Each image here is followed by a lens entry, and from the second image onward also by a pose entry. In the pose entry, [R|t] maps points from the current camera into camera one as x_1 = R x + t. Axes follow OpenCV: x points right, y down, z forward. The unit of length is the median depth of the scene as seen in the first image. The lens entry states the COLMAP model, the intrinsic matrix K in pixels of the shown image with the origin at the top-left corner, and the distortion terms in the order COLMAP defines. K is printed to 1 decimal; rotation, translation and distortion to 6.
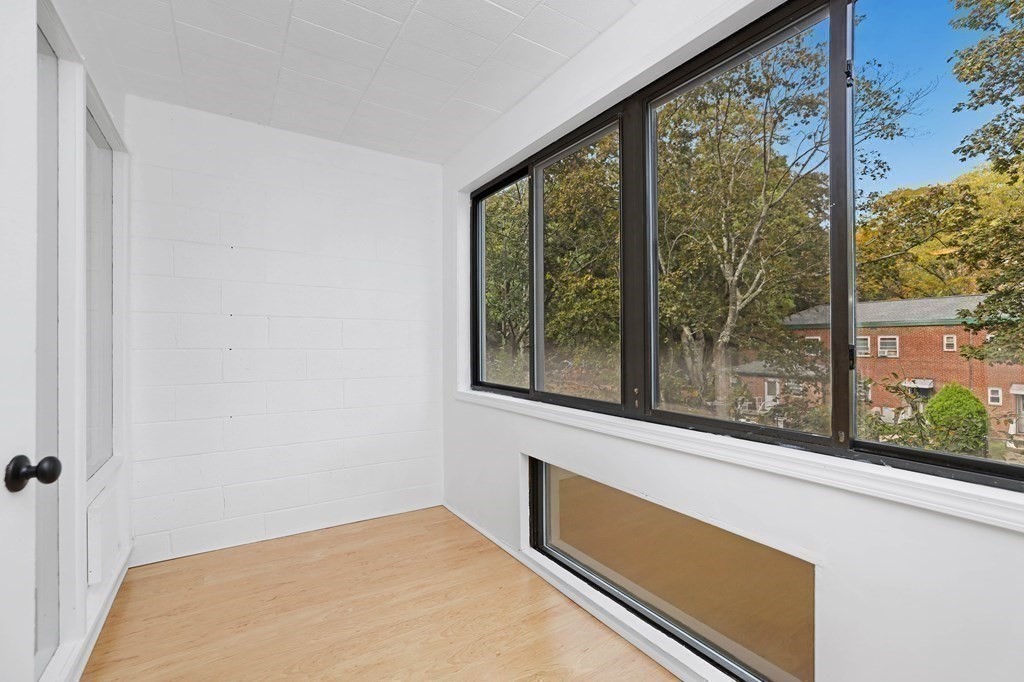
lens RADIAL K [[452.0, 0, 507.8], [0, 452.0, 335.6], [0, 0, 1]] dist [-0.045733, 0.026170]
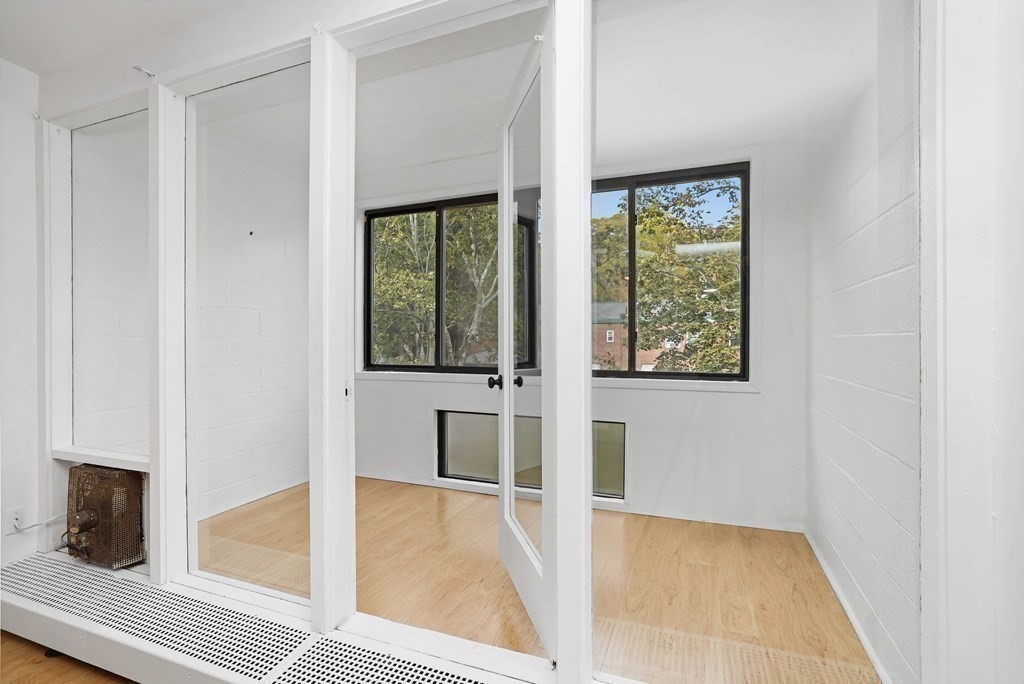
lens RADIAL K [[493.0, 0, 512.0], [0, 493.0, 342.0], [0, 0, 1]] dist [-0.000371, 0.000017]
pose [[0.815576, -0.007038, 0.578607, -0.601800], [-0.006349, 0.999757, 0.021110, 0.012009], [-0.578615, -0.020890, 0.815333, -0.356888]]
